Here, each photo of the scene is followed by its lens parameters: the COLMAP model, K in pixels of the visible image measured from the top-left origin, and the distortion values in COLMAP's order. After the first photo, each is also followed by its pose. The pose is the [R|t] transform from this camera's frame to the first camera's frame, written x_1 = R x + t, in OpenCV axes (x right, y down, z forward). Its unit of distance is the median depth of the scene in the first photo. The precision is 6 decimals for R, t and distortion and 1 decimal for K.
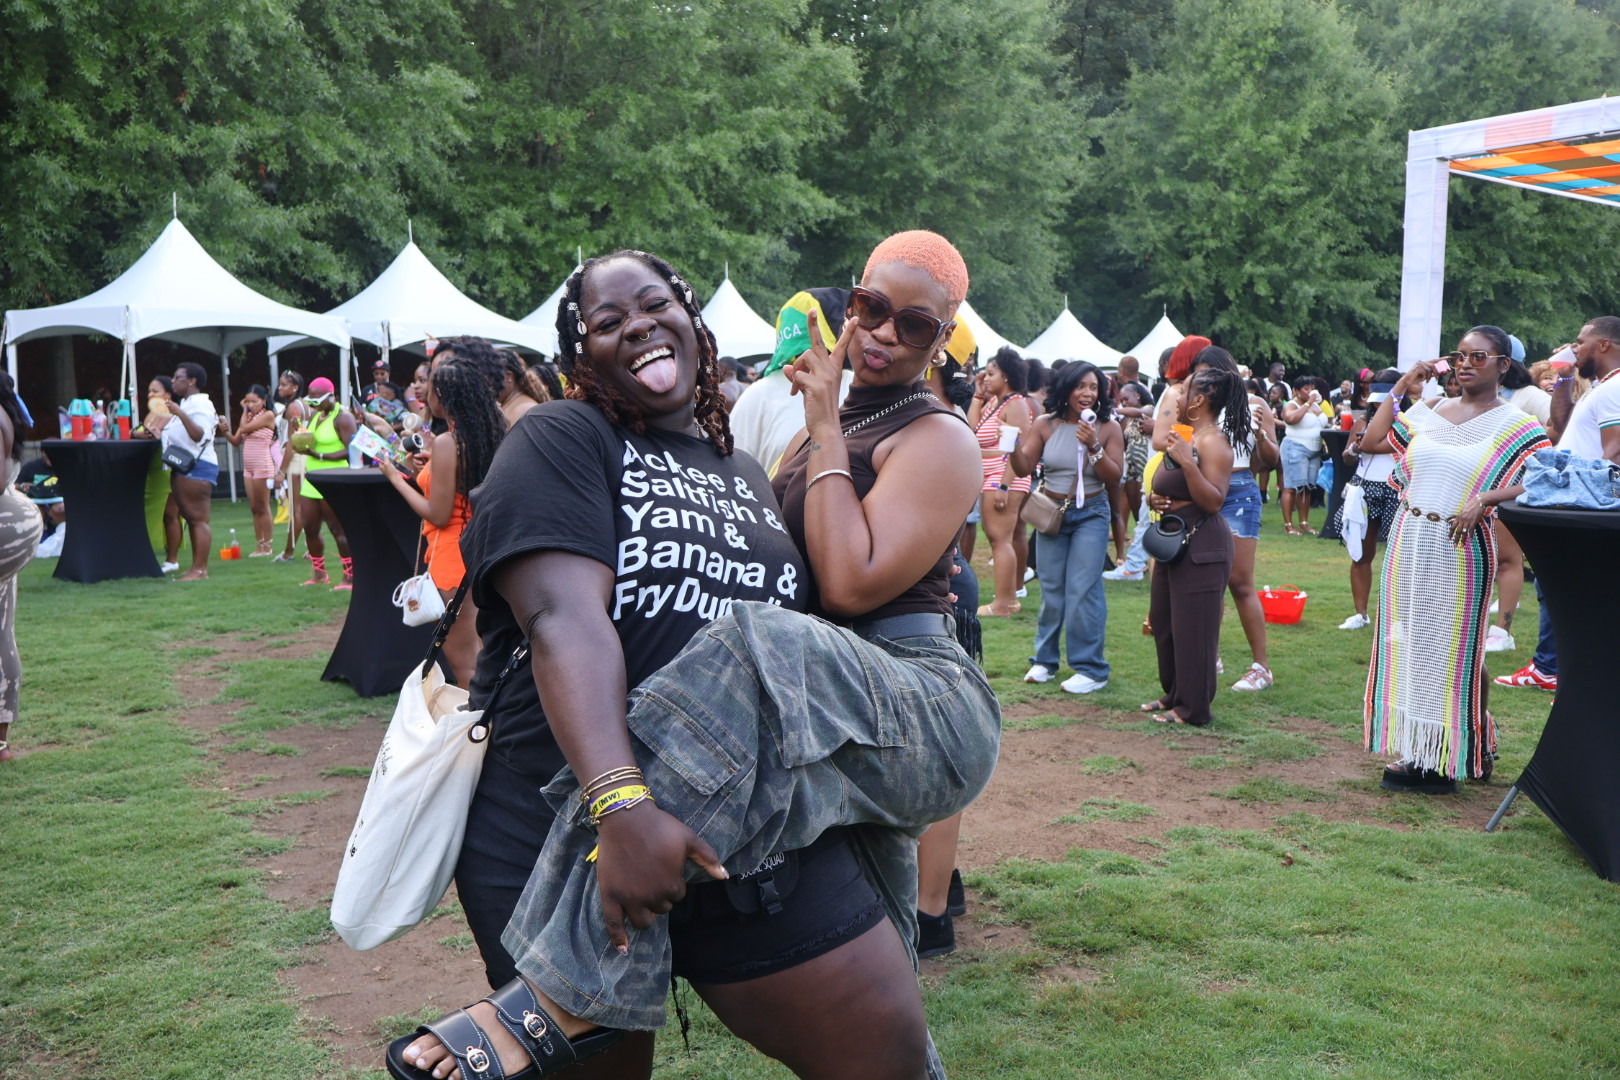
lens RADIAL K [[1345.8, 0, 810.2], [0, 1345.8, 550.3], [0, 0, 1]] dist [-0.006503, 0.000679]
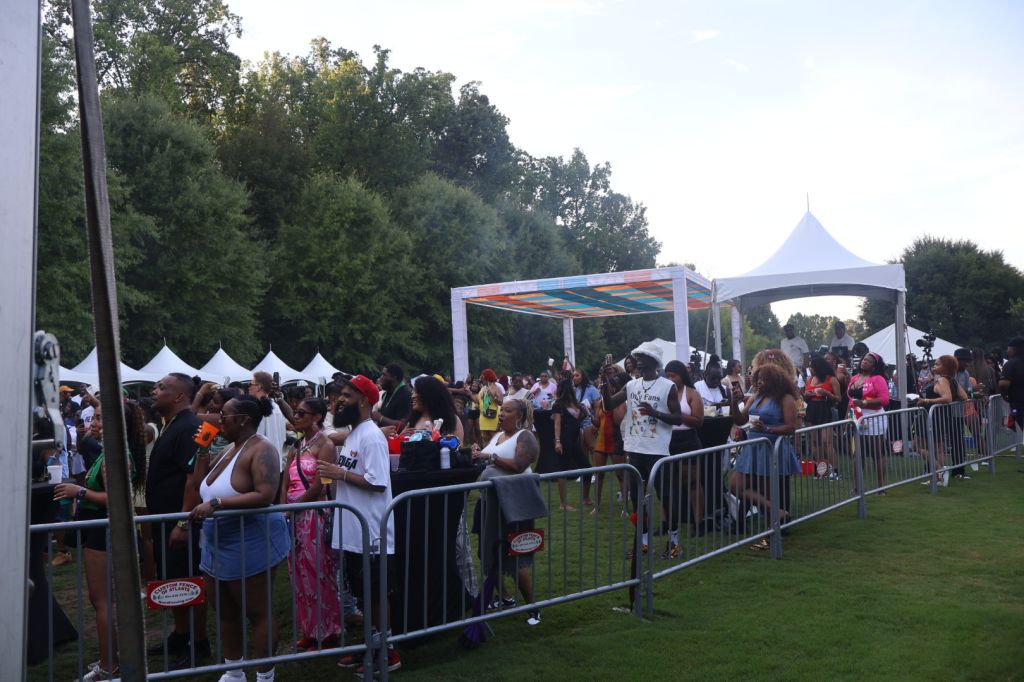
lens RADIAL K [[876.3, 0, 507.4], [0, 876.3, 343.6], [0, 0, 1]] dist [0.003865, 0.008649]
pose [[0.860391, -0.019116, 0.509277, -0.123937], [0.105796, 0.984227, -0.141792, 0.018643], [-0.498533, 0.175875, 0.848842, -0.182467]]
